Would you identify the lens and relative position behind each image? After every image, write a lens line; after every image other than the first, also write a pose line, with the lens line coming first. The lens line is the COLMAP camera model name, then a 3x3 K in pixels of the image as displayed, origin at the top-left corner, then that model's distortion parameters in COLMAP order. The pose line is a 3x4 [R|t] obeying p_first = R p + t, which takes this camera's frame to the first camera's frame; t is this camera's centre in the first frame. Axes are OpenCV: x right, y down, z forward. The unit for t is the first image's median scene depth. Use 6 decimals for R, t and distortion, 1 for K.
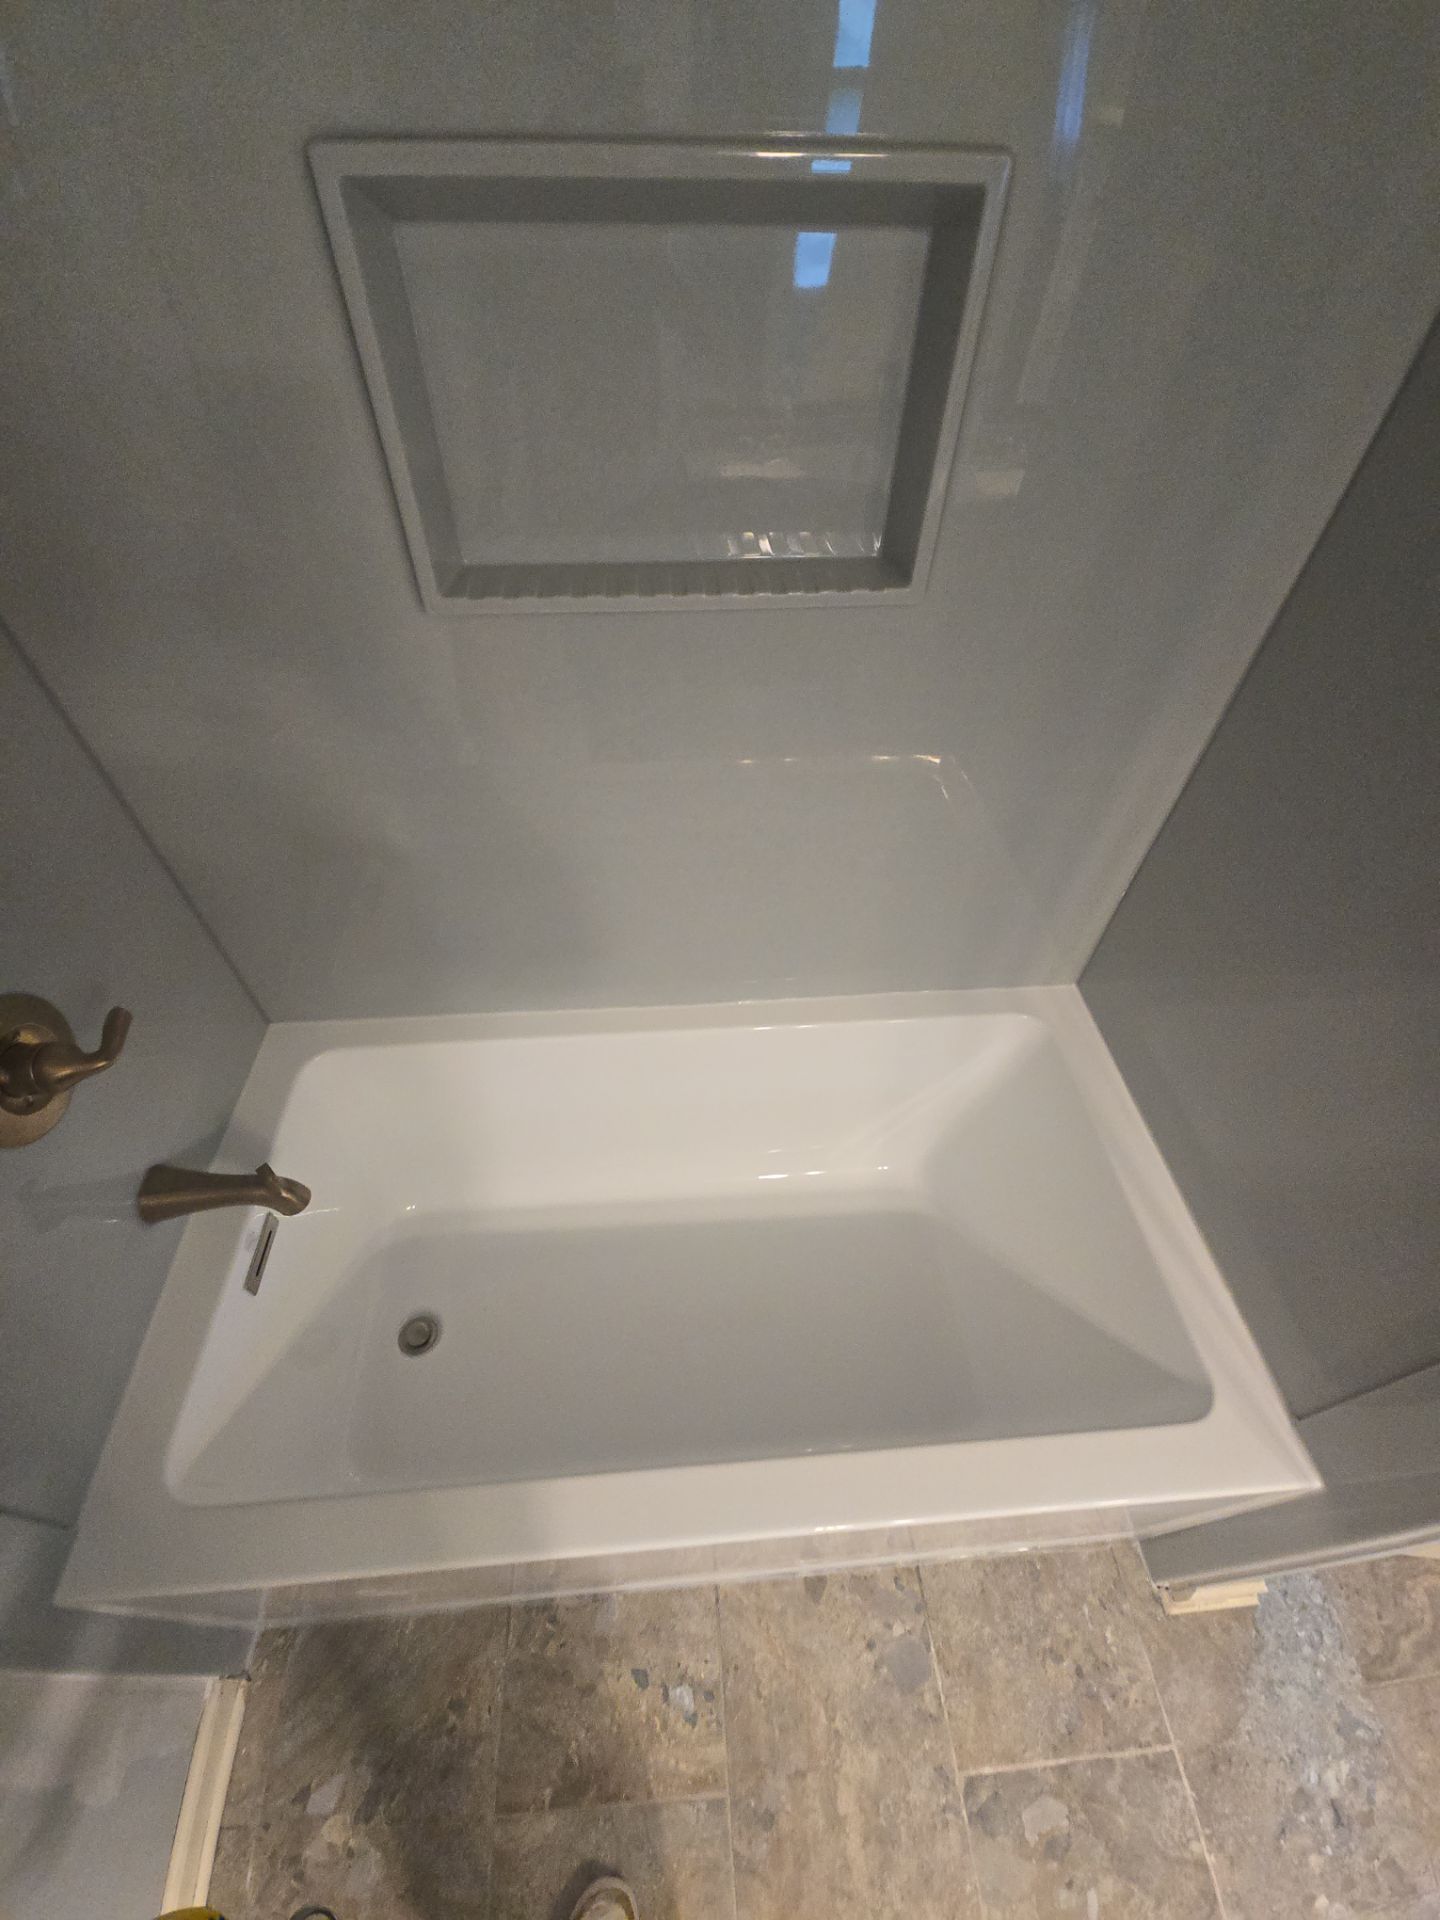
lens RADIAL K [[771.2, 0, 714.1], [0, 771.2, 946.1], [0, 0, 1]] dist [0.012335, -0.011094]
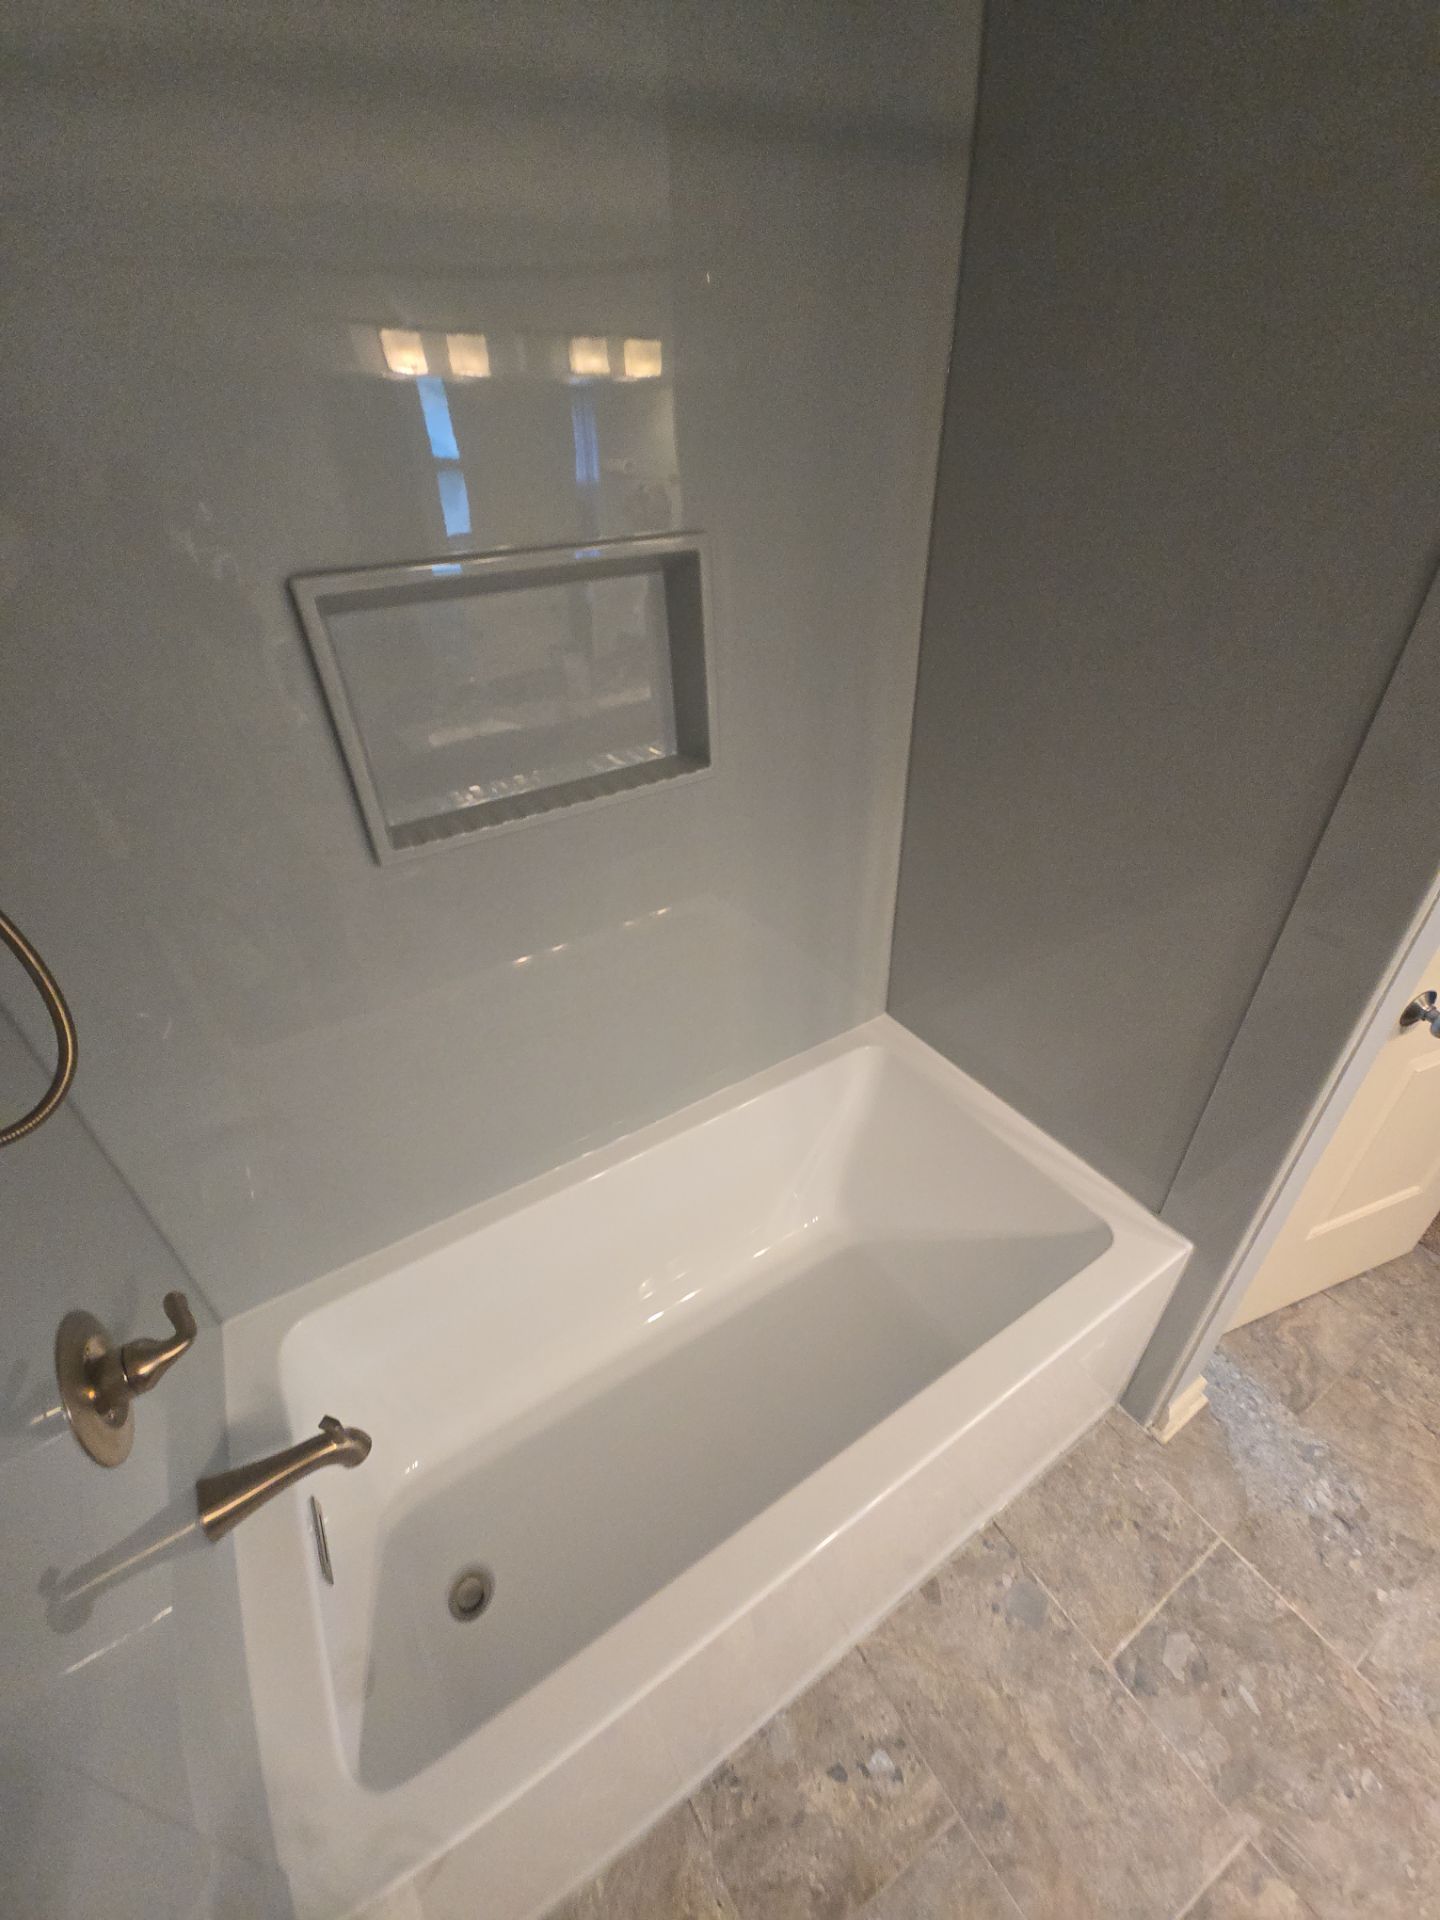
lens RADIAL K [[771.2, 0, 712.4], [0, 771.2, 947.4], [0, 0, 1]] dist [0.012335, -0.011094]
pose [[0.885589, -0.295773, 0.358121, -0.284504], [0.376550, 0.908592, -0.180751, 0.091210], [-0.271924, 0.294921, 0.916012, -0.195364]]
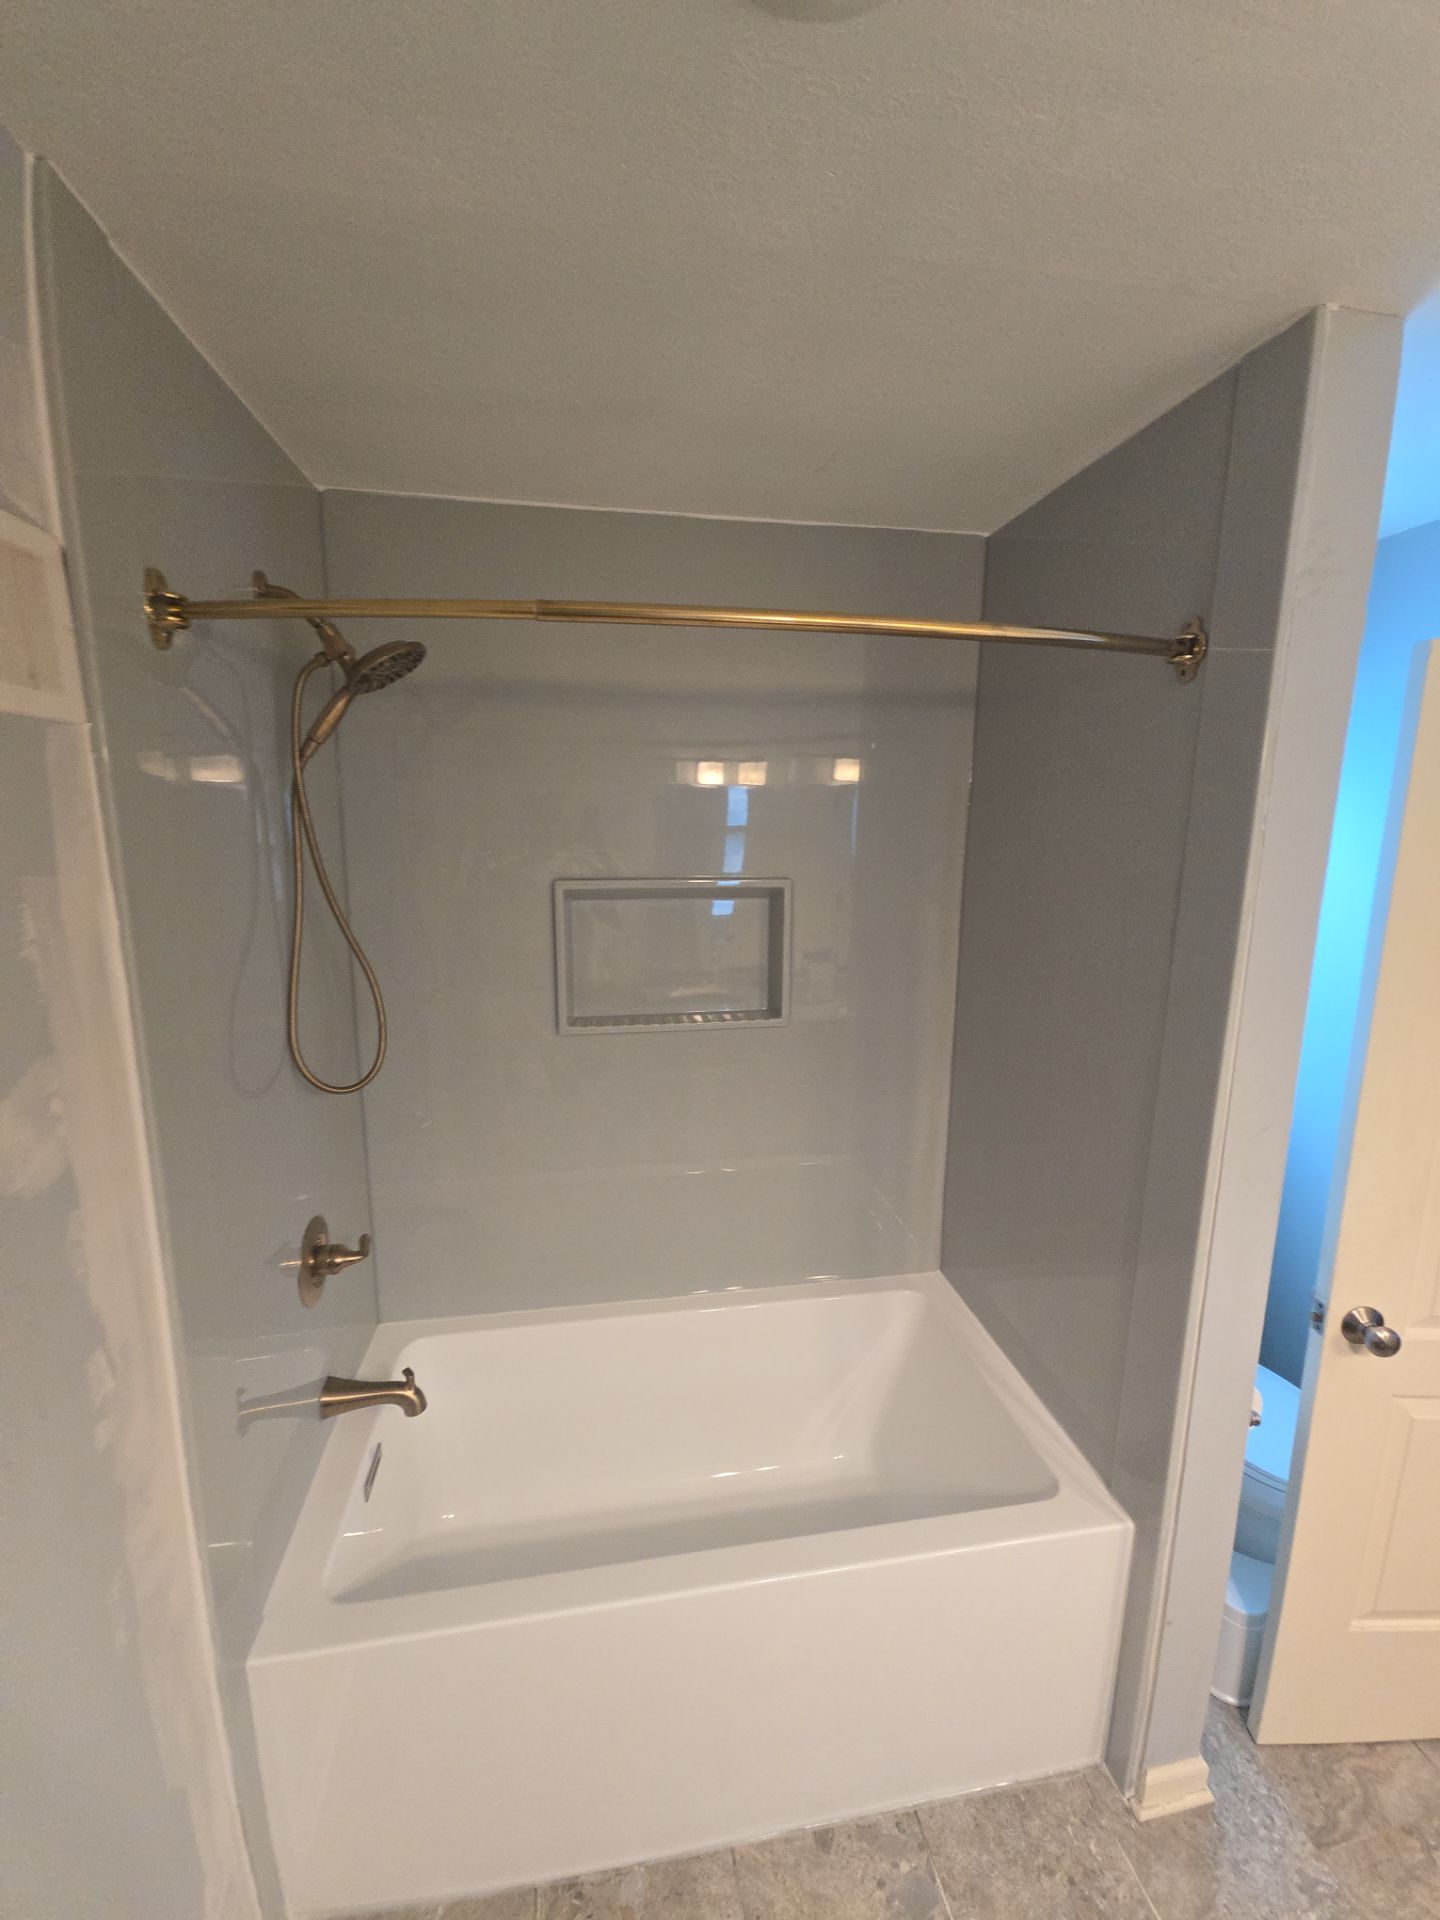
lens RADIAL K [[771.2, 0, 716.1], [0, 771.2, 952.0], [0, 0, 1]] dist [0.012335, -0.011094]
pose [[0.996033, -0.023557, 0.085816, -0.087202], [0.071216, 0.789249, -0.609930, 0.536406], [-0.053362, 0.613621, 0.787795, -0.629515]]
